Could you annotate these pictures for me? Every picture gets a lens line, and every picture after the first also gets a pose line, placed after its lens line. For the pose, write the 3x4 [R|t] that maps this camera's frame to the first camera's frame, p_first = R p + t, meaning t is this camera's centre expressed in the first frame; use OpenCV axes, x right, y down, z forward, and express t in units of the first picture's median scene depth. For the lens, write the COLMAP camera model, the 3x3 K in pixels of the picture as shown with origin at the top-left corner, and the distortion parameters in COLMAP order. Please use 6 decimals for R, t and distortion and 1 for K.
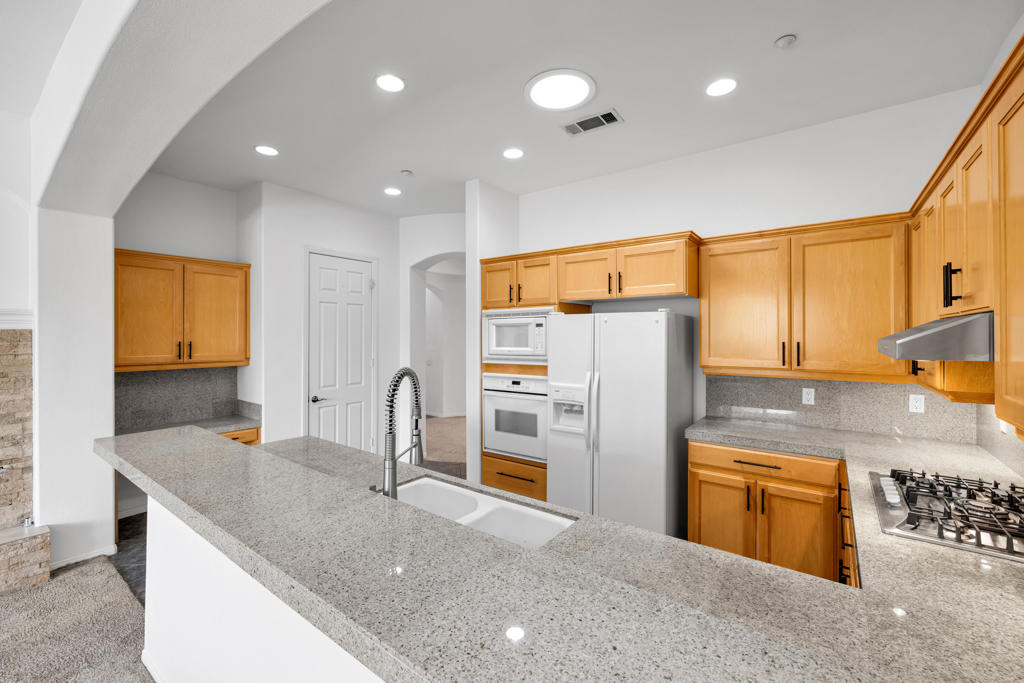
lens RADIAL K [[431.7, 0, 507.1], [0, 431.7, 336.4], [0, 0, 1]] dist [-0.000022, 0.000966]
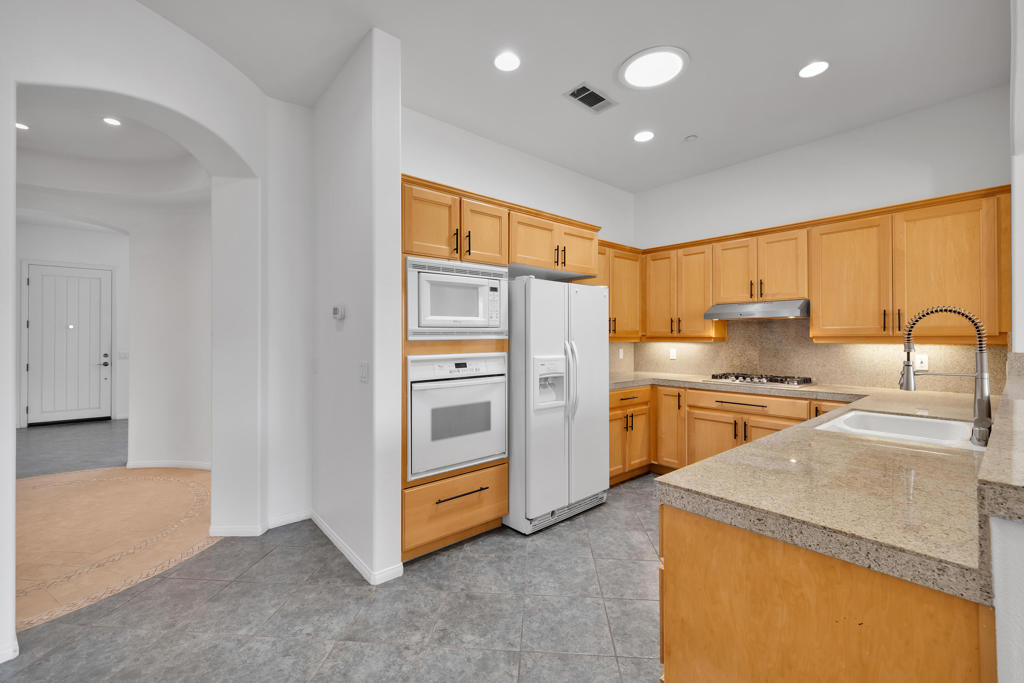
lens RADIAL K [[431.7, 0, 510.6], [0, 431.7, 338.9], [0, 0, 1]] dist [-0.000022, 0.000966]
pose [[0.210073, -0.001185, 0.977685, -0.701921], [0.005301, 0.999986, 0.000073, 0.066219], [-0.977671, 0.005167, 0.210076, 0.798245]]
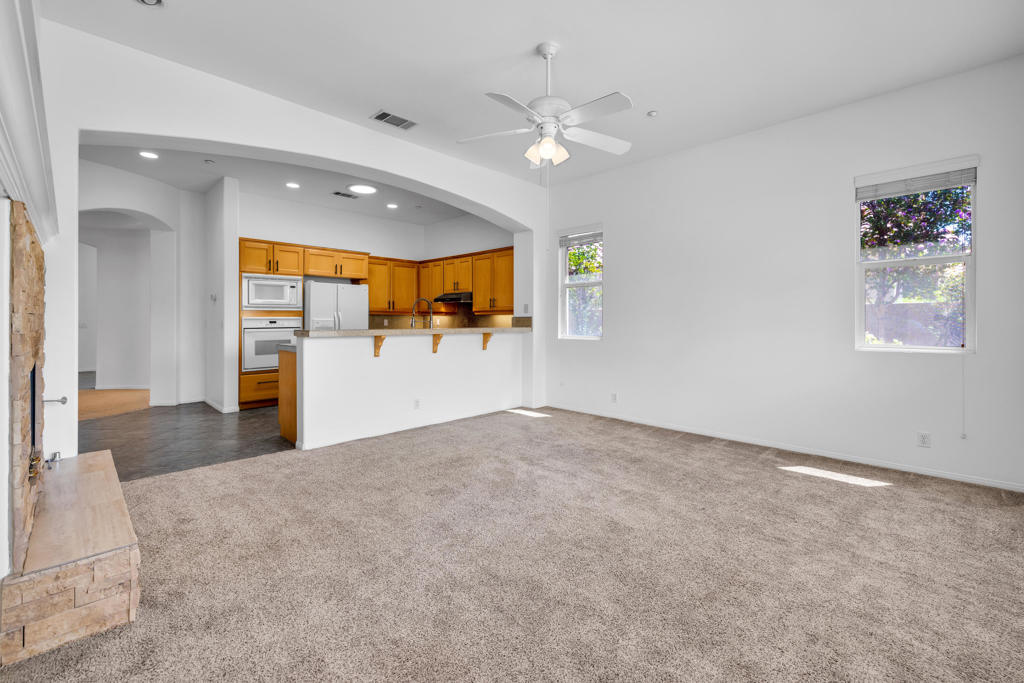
lens RADIAL K [[431.7, 0, 514.0], [0, 431.7, 321.1], [0, 0, 1]] dist [-0.000022, 0.000966]
pose [[0.122638, -0.003017, 0.992447, -1.506175], [0.000897, 0.999995, 0.002929, 0.104215], [-0.992451, 0.000531, 0.122640, -0.076201]]
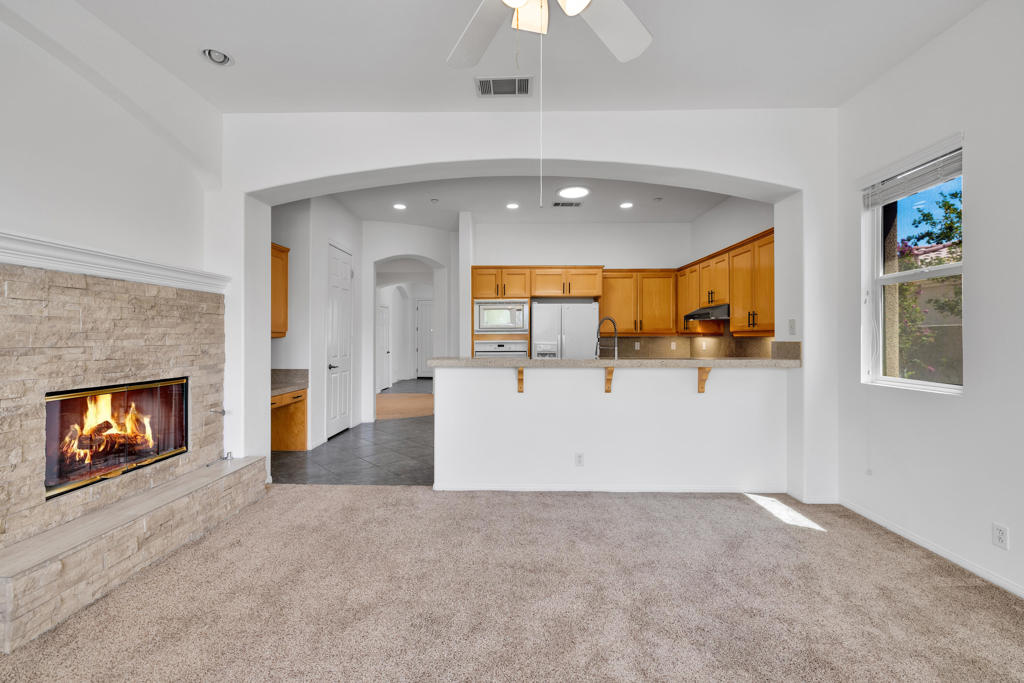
lens RADIAL K [[431.7, 0, 510.2], [0, 431.7, 336.2], [0, 0, 1]] dist [-0.000022, 0.000966]
pose [[0.804620, 0.003026, 0.593783, -0.938485], [0.001432, 0.999974, -0.007037, 0.087289], [-0.593789, 0.006512, 0.804595, -0.318333]]
